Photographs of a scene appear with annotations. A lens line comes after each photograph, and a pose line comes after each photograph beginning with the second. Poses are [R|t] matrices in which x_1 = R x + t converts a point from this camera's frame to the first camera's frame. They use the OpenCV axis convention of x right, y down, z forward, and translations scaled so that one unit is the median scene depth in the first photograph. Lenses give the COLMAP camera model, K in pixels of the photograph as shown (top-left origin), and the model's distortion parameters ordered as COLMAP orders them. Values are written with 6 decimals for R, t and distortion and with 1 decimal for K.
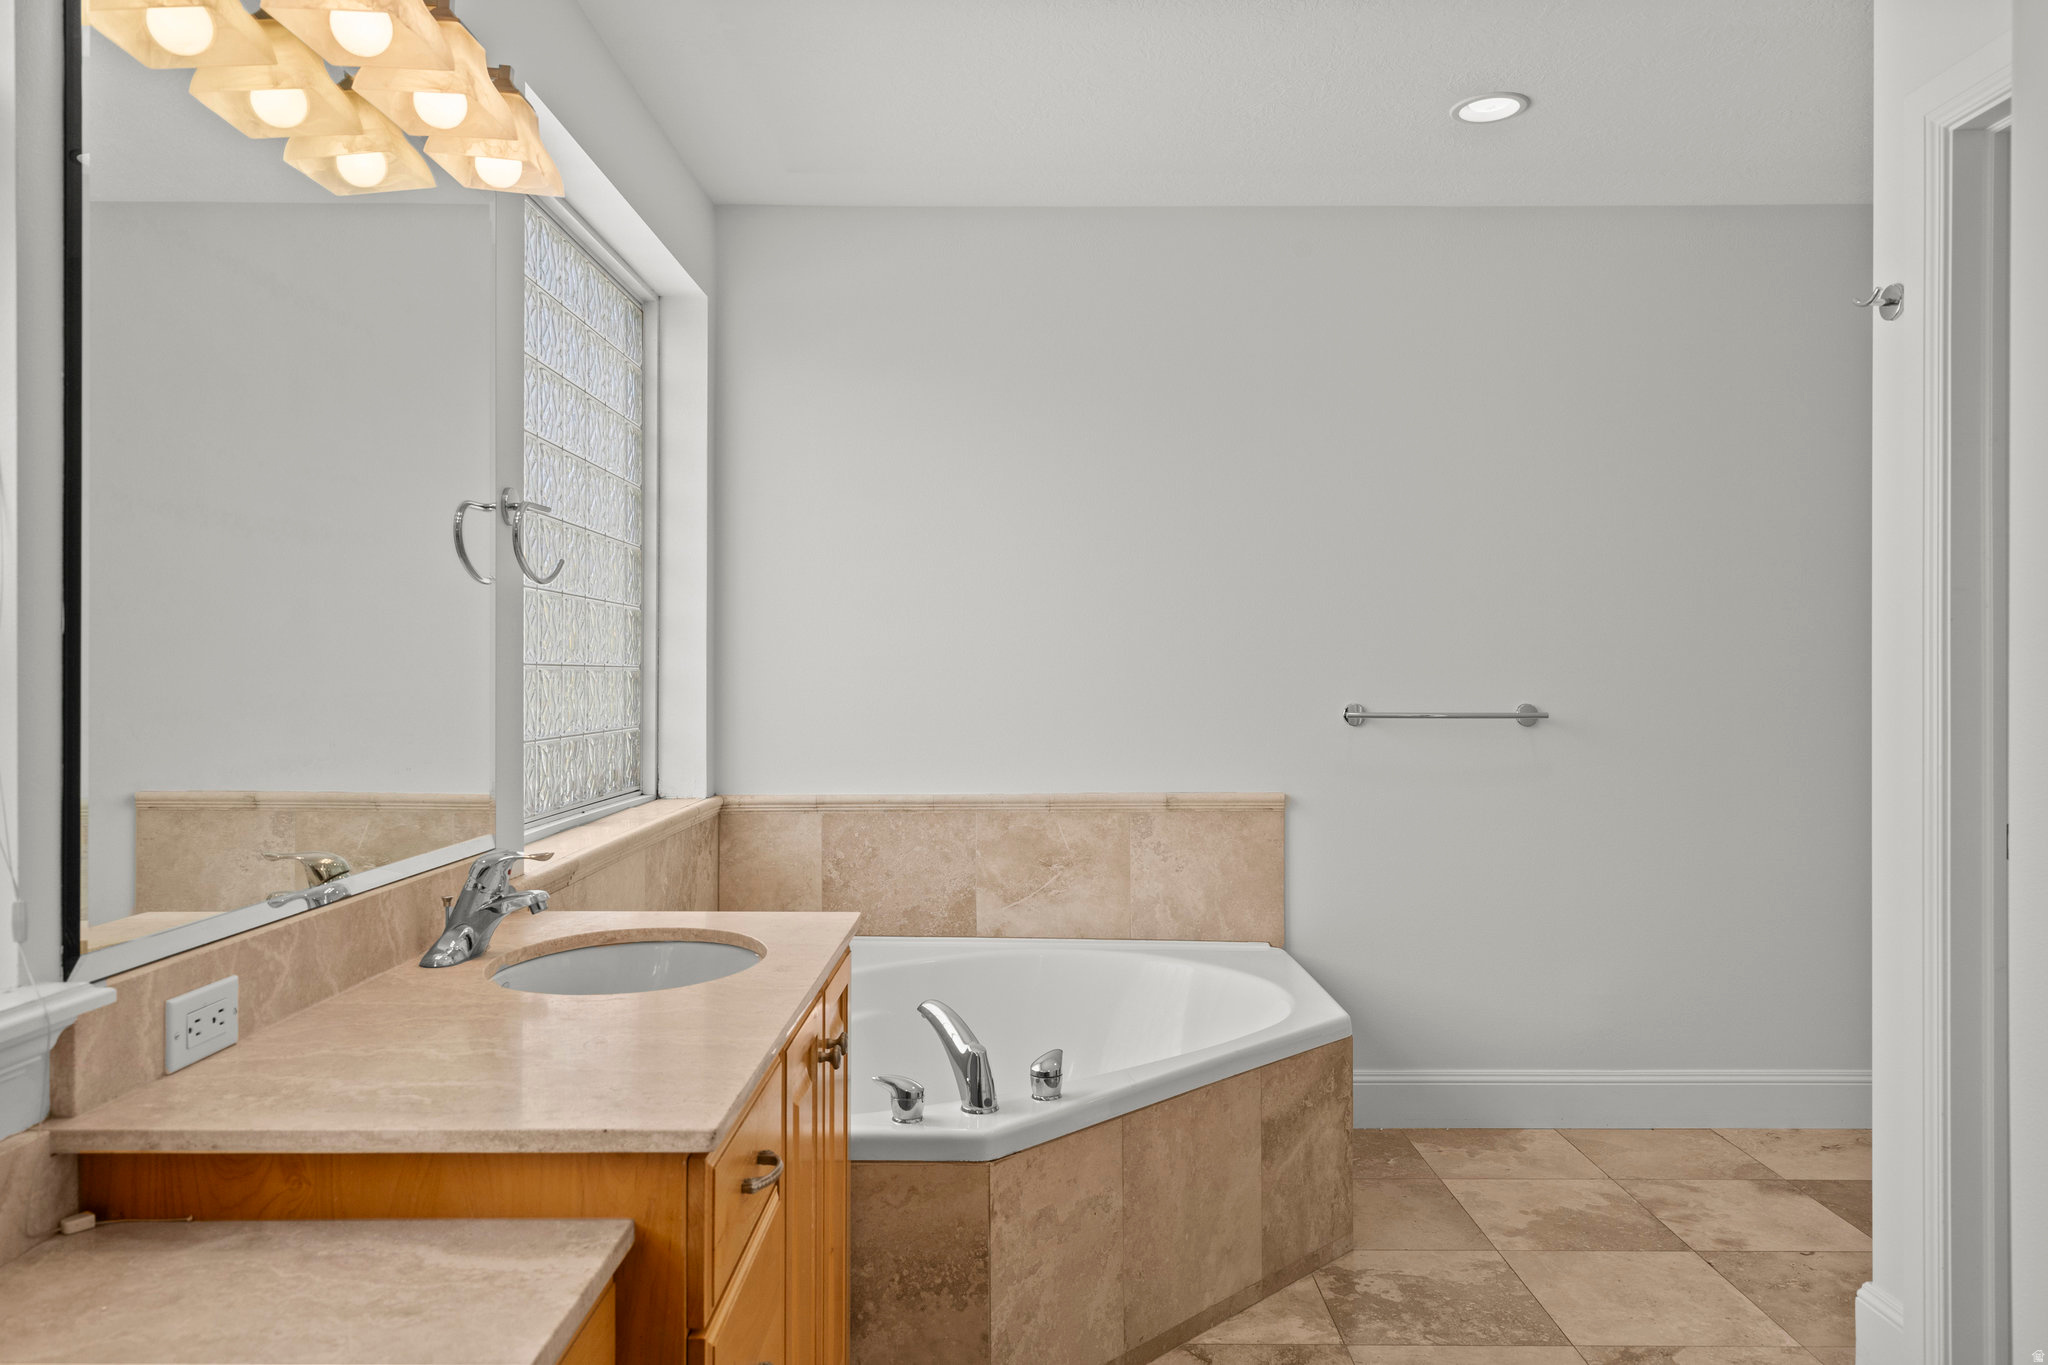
lens RADIAL K [[1388.3, 0, 1024.0], [0, 1388.3, 682.5], [0, 0, 1]] dist [0.007280, 0.000641]
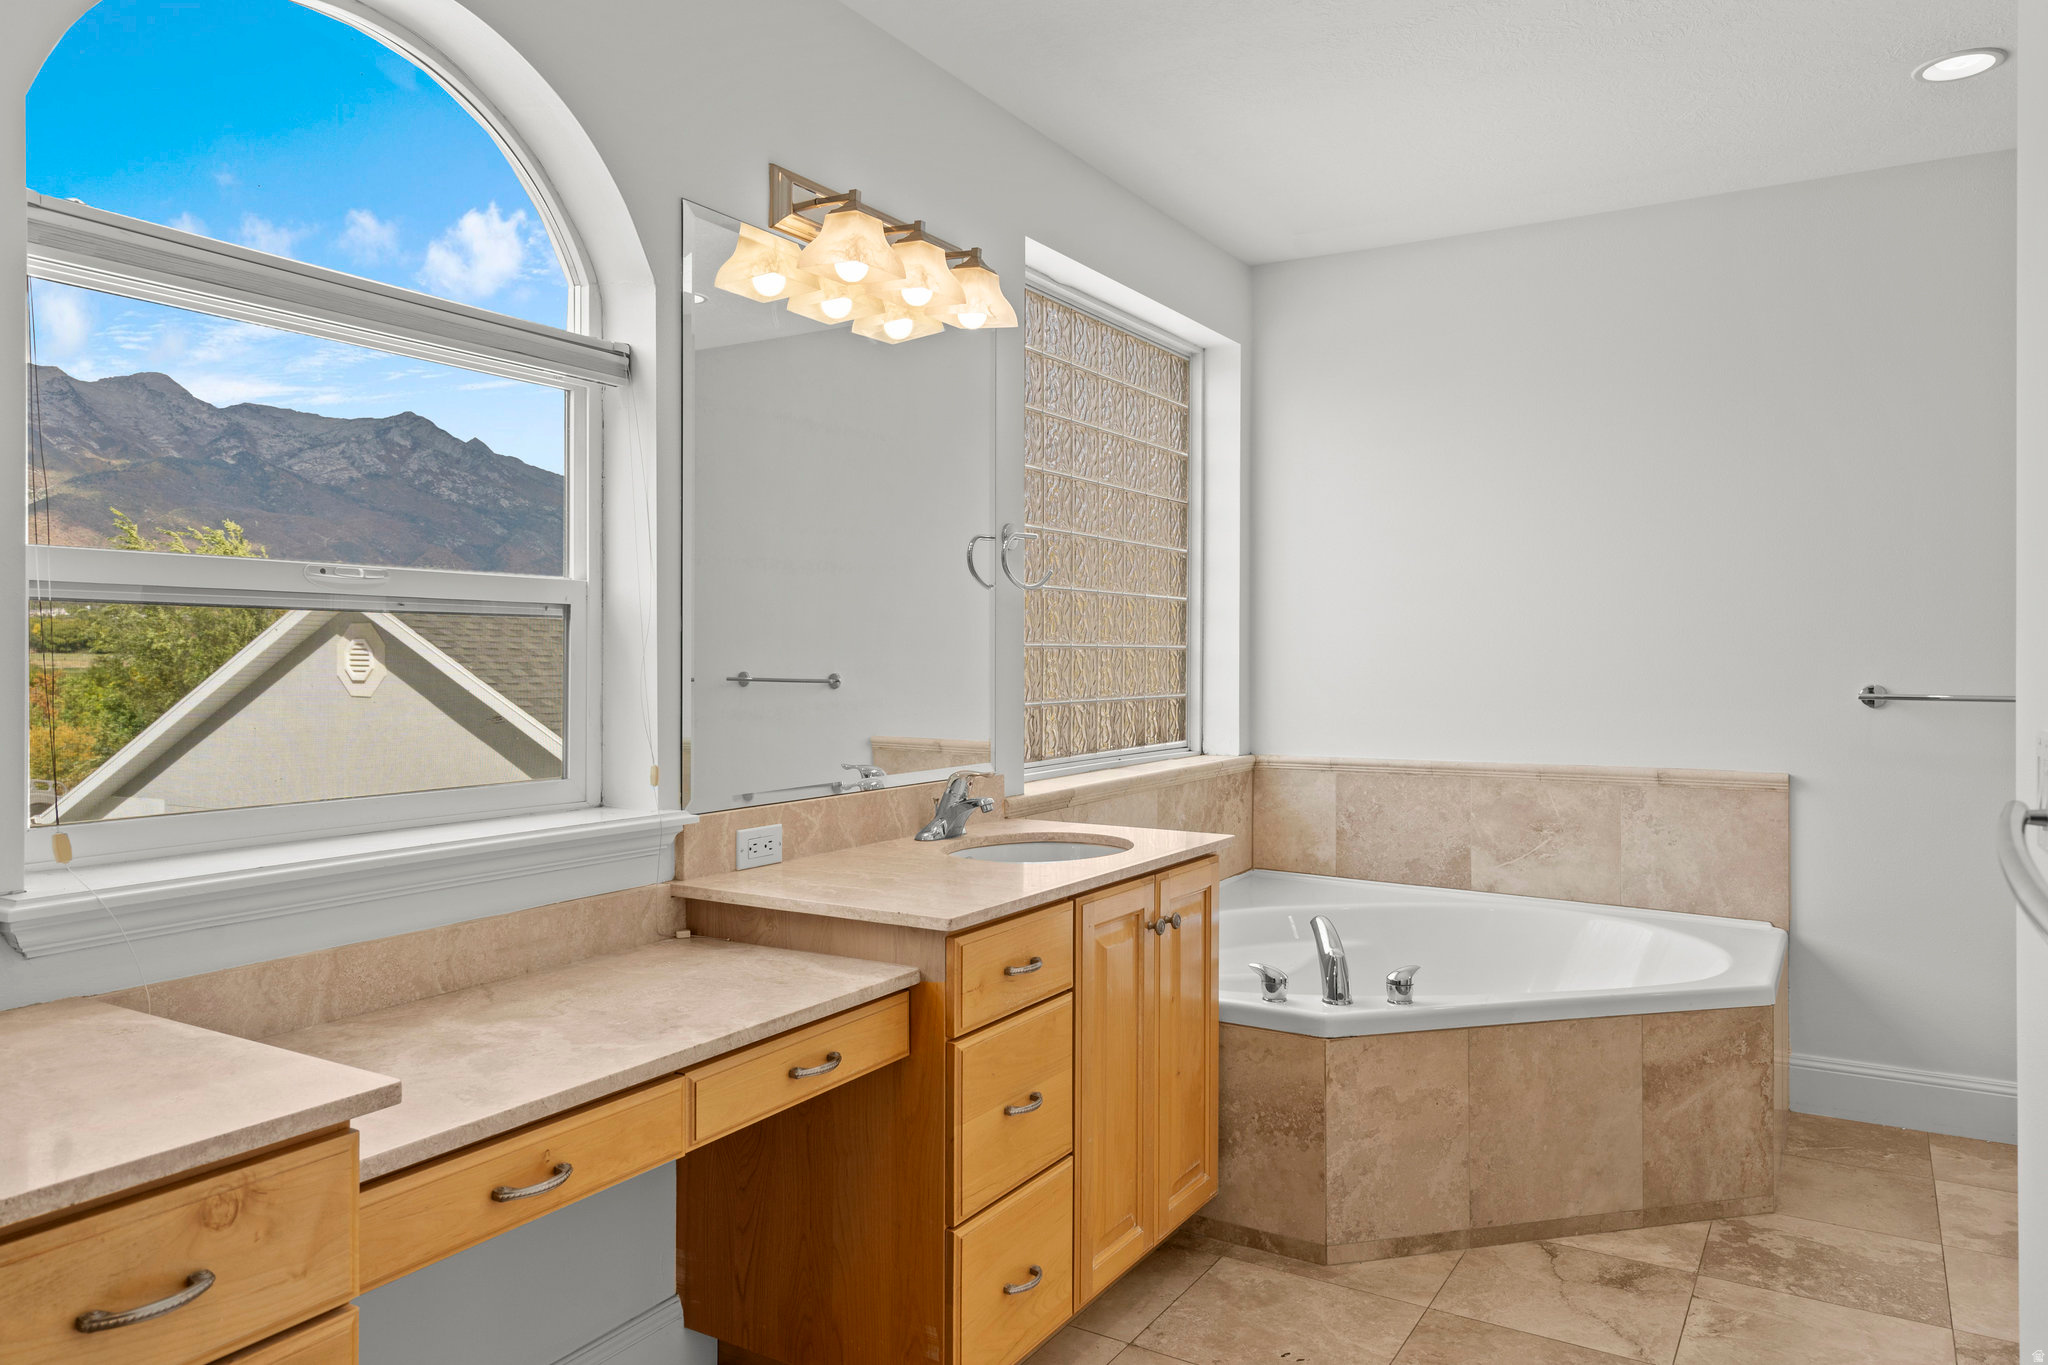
lens RADIAL K [[1369.9, 0, 1024.5], [0, 1369.9, 681.1], [0, 0, 1]] dist [0.005256, 0.001702]
pose [[0.854154, 0.010297, -0.519919, 0.314287], [-0.003757, 0.999900, 0.013631, 0.002804], [0.520007, -0.009690, 0.854107, -0.167612]]
